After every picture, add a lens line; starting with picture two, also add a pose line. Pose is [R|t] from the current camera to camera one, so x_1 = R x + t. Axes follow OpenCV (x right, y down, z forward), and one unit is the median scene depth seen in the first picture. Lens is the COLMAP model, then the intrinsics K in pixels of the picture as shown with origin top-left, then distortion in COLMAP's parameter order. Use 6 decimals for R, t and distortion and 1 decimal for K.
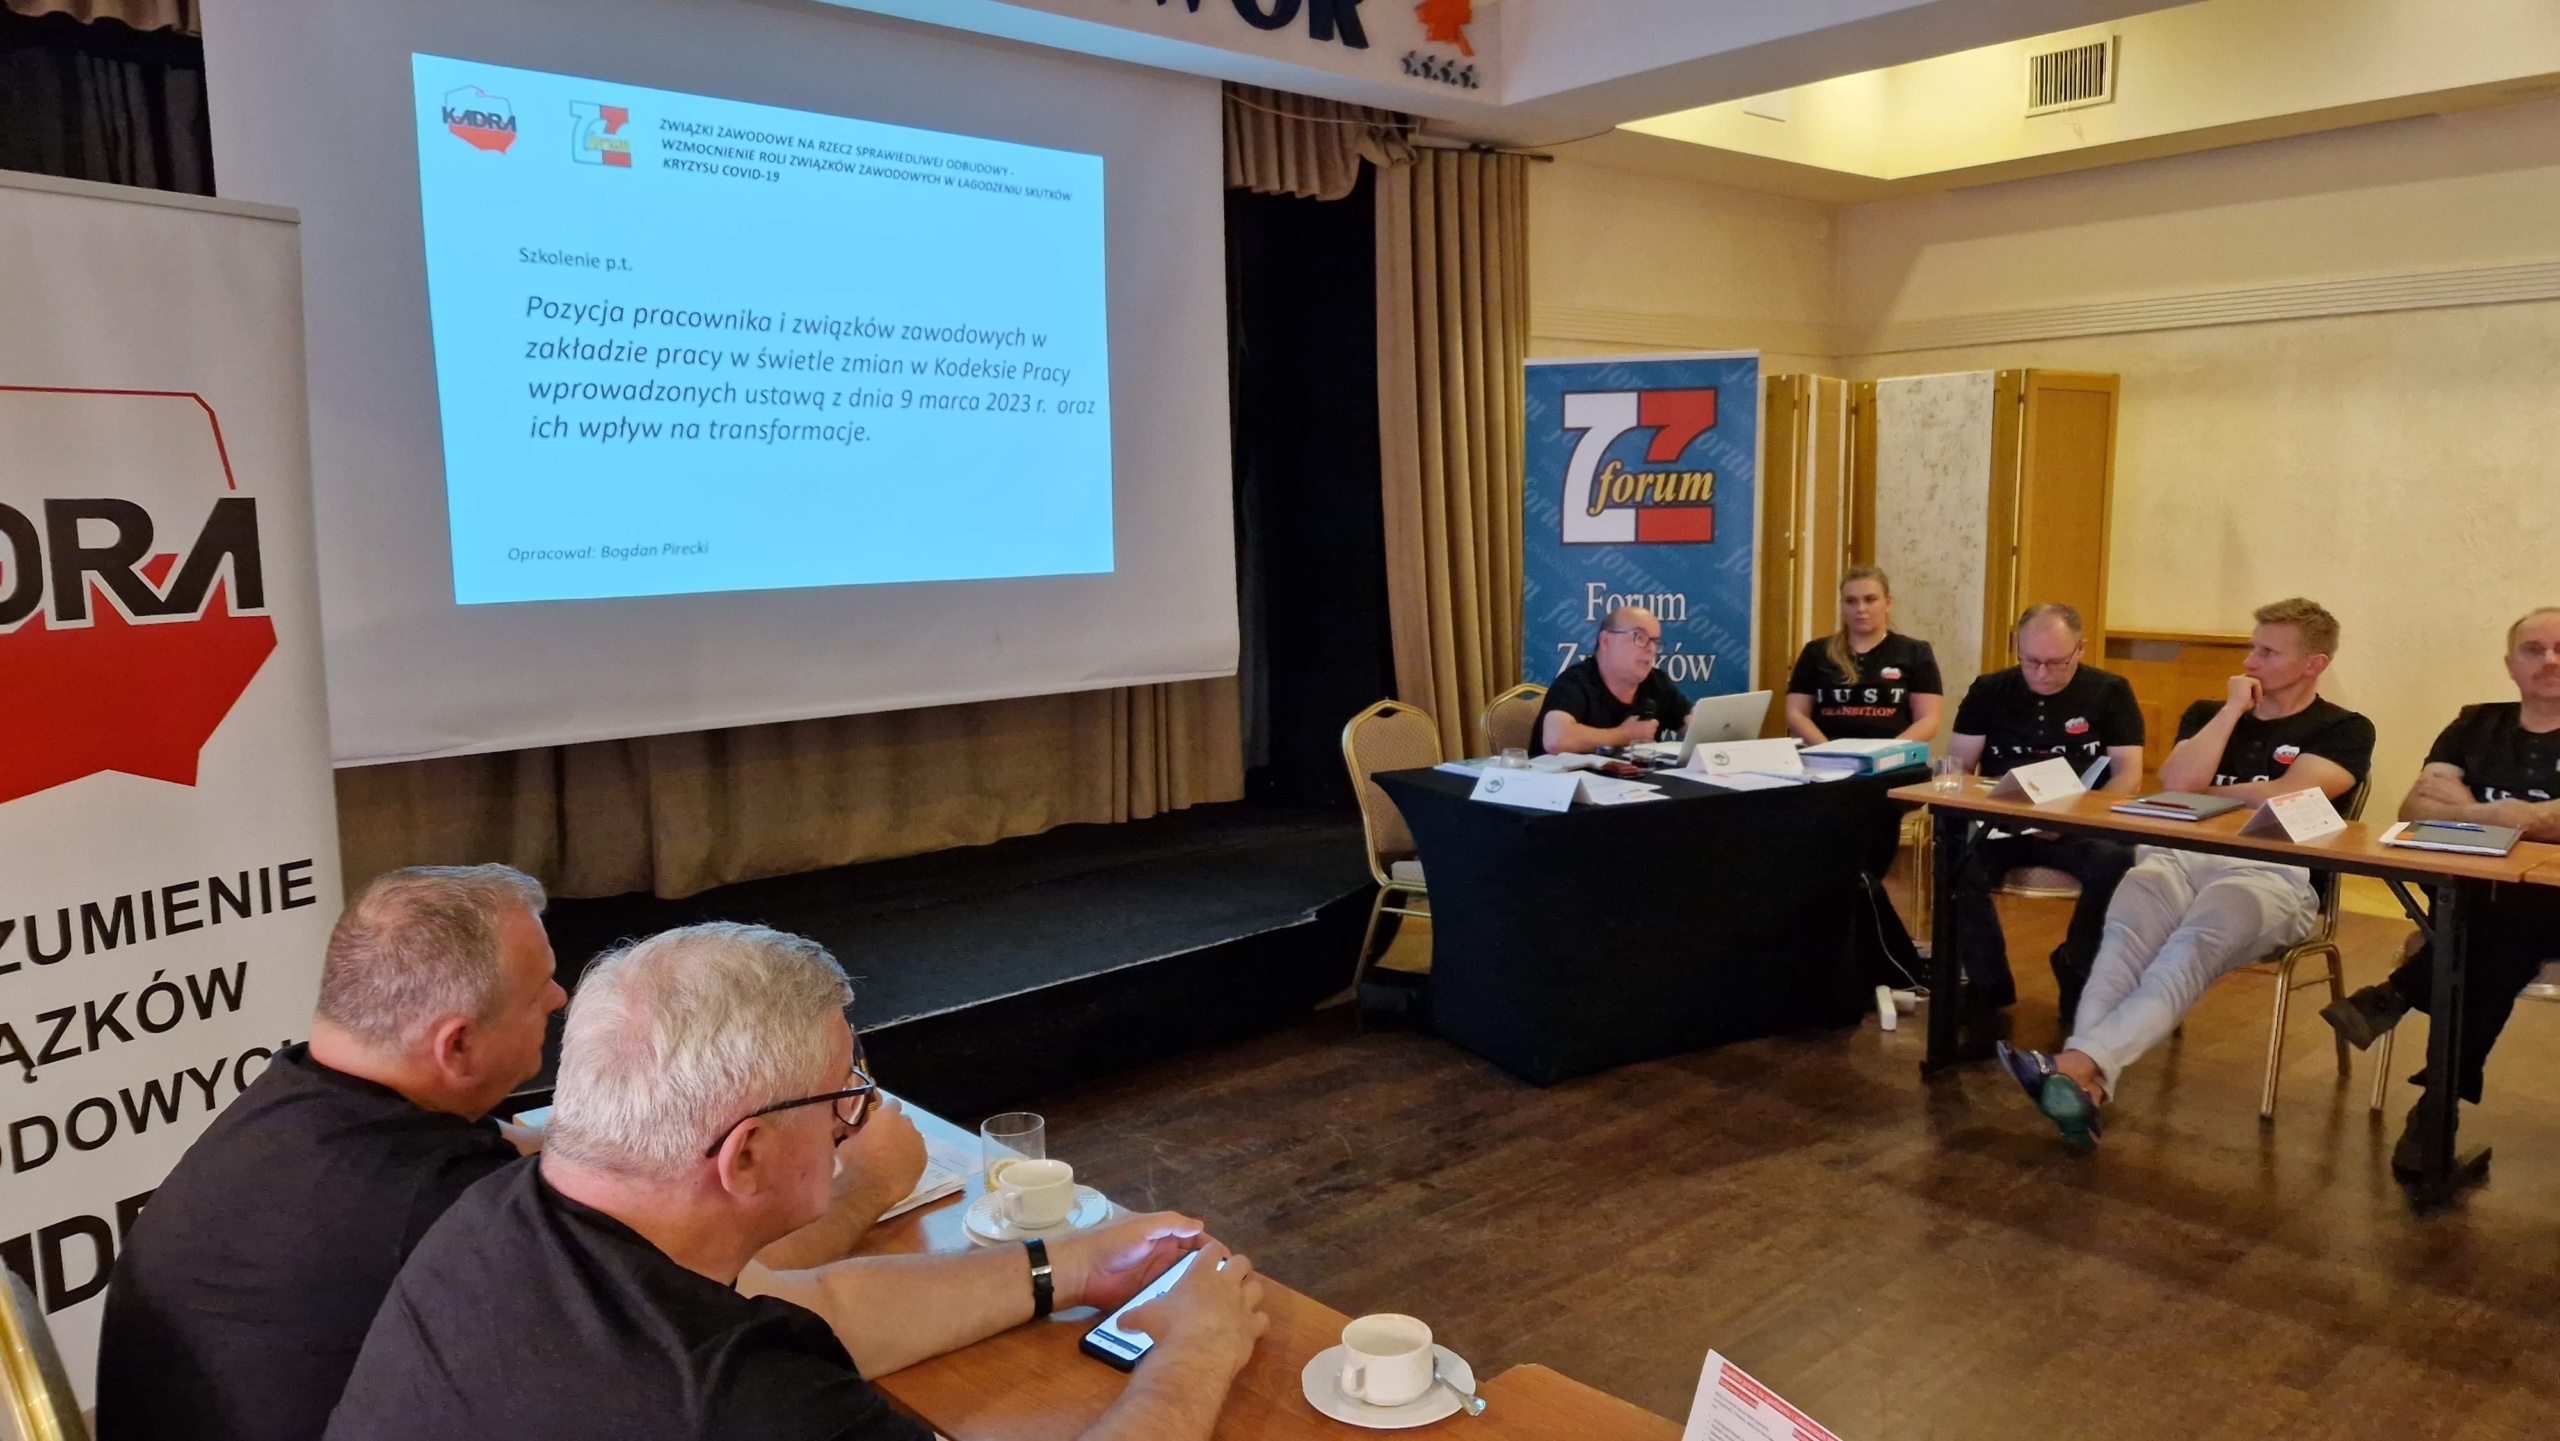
lens RADIAL K [[1715.3, 0, 1280.0], [0, 1715.3, 720.5], [0, 0, 1]] dist [0.035310, -0.000321]
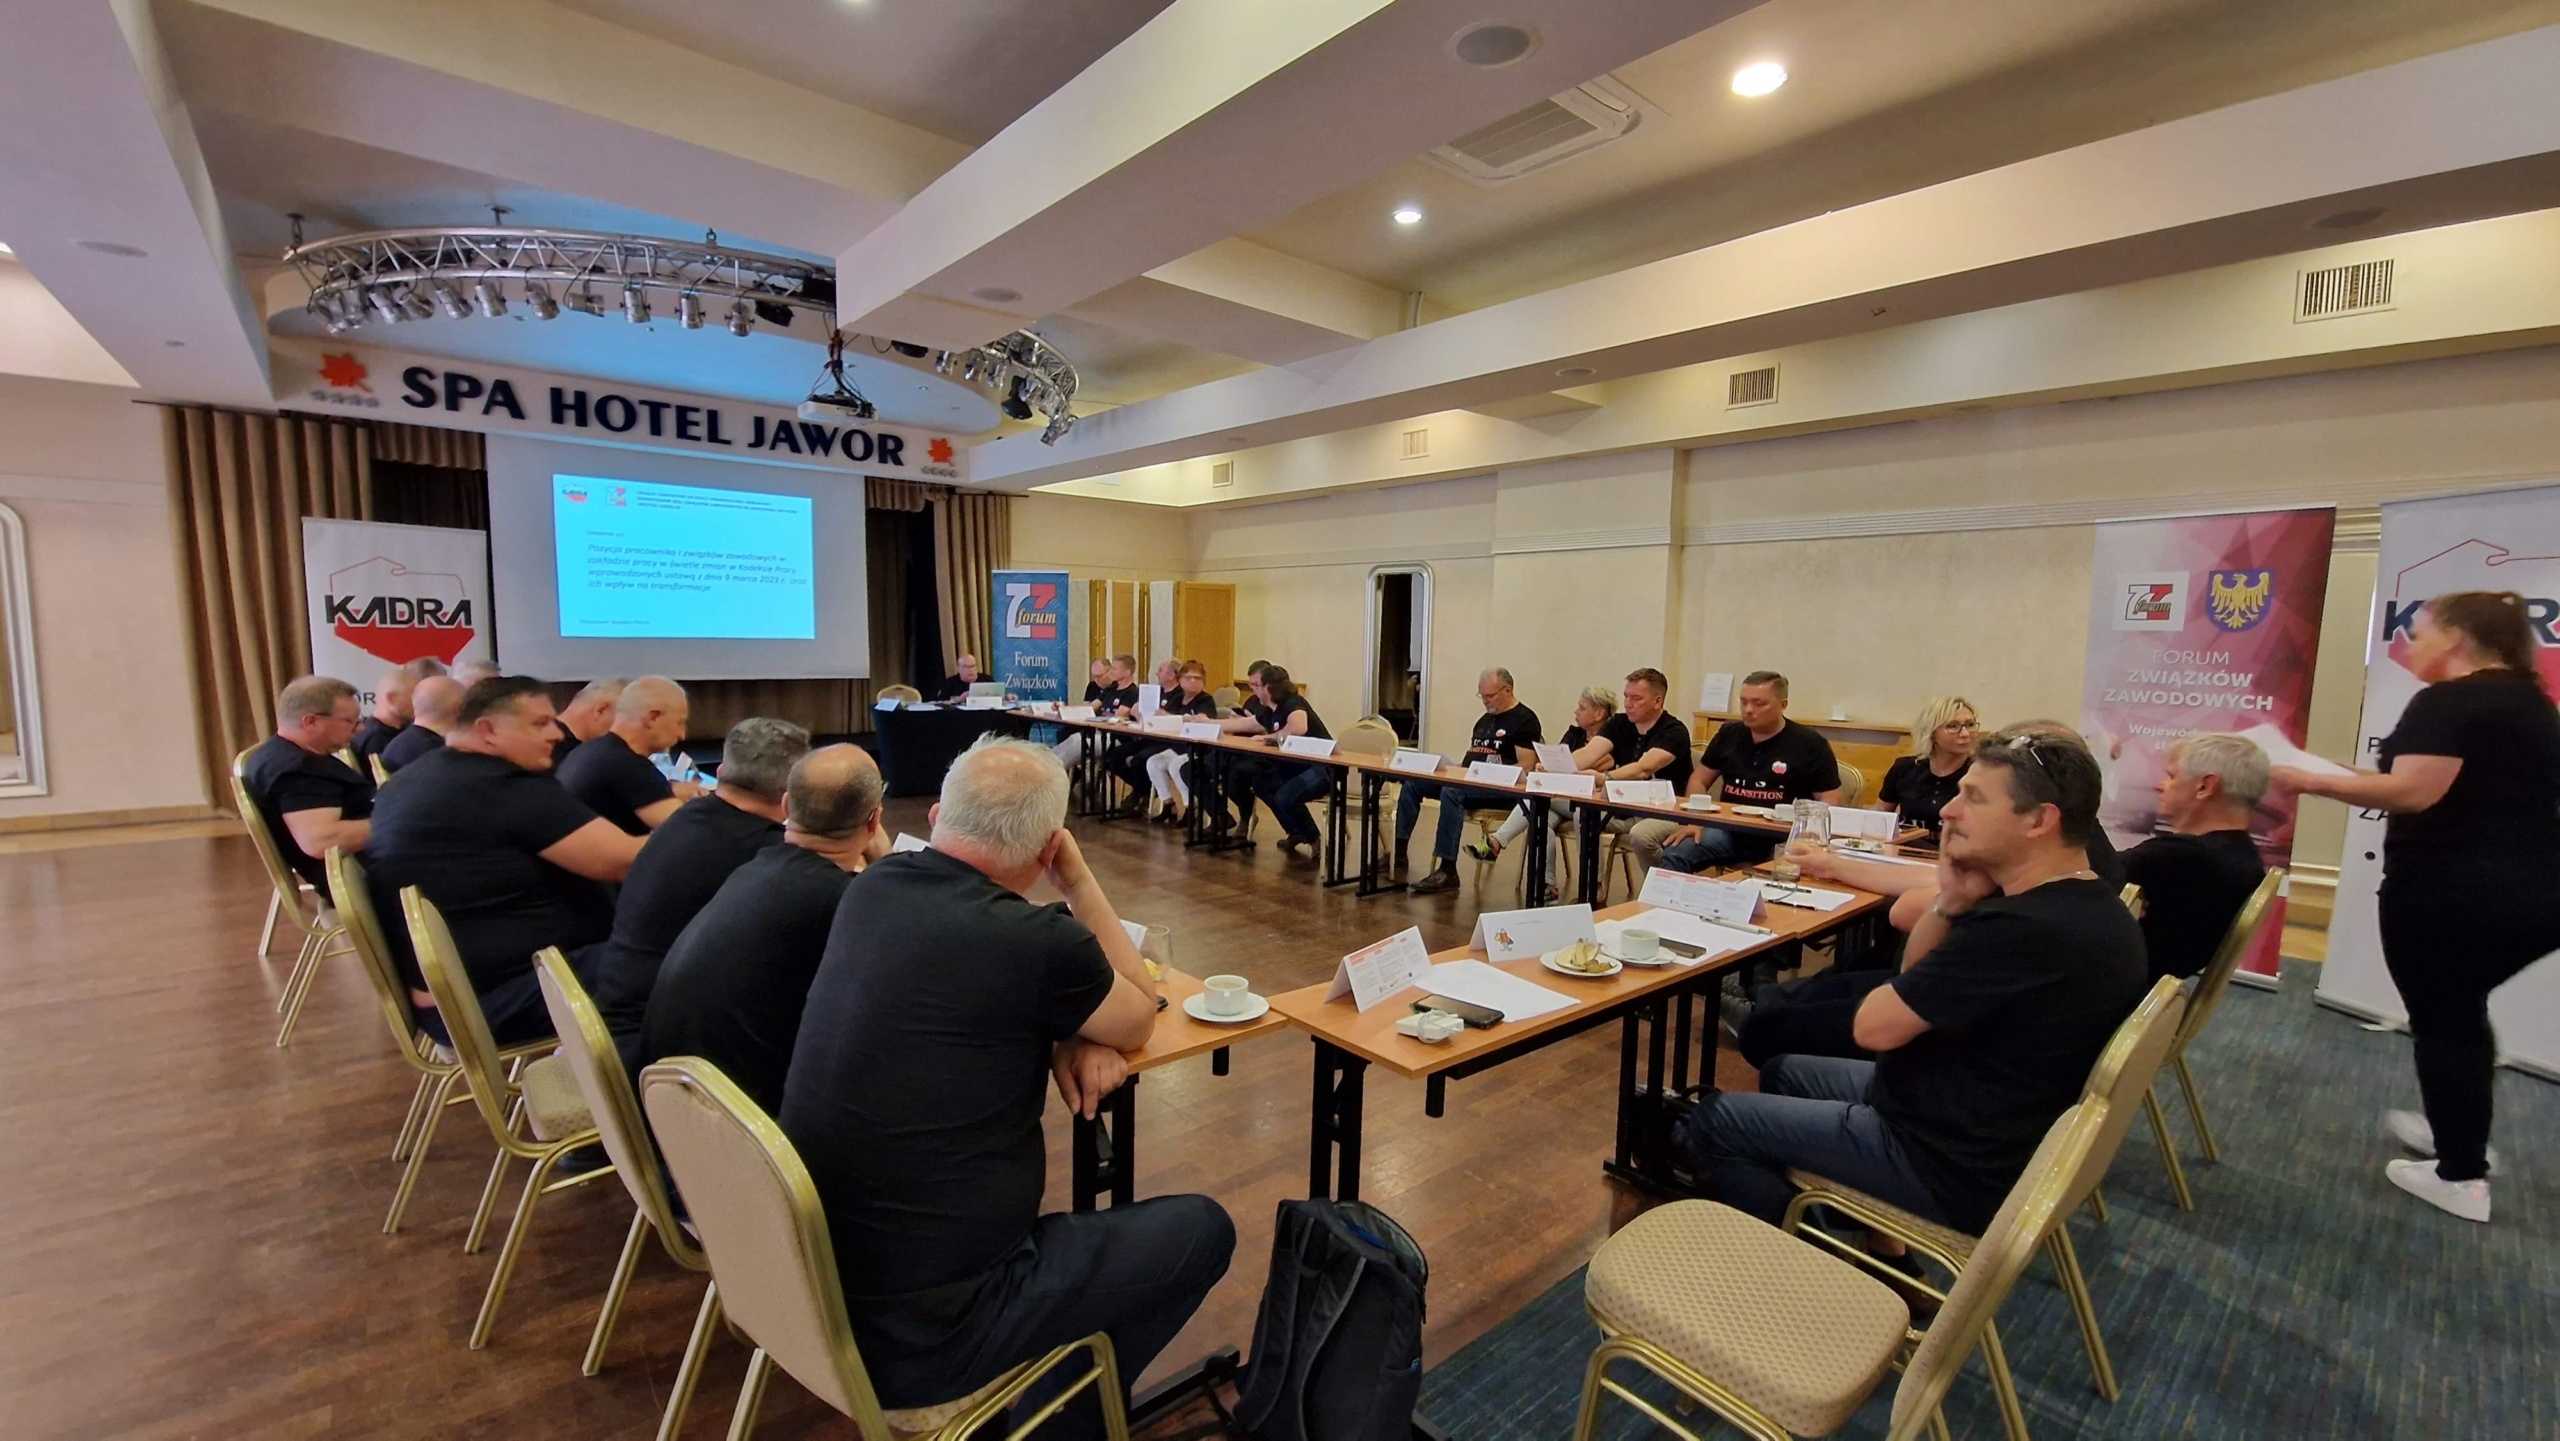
lens RADIAL K [[1050.3, 0, 1274.3], [0, 1050.3, 738.6], [0, 0, 1]] dist [-0.000726, -0.000082]
pose [[0.999192, 0.038891, -0.010094, 0.772367], [-0.039158, 0.998847, -0.027757, 0.112147], [0.009003, 0.028130, 0.999564, -0.840610]]
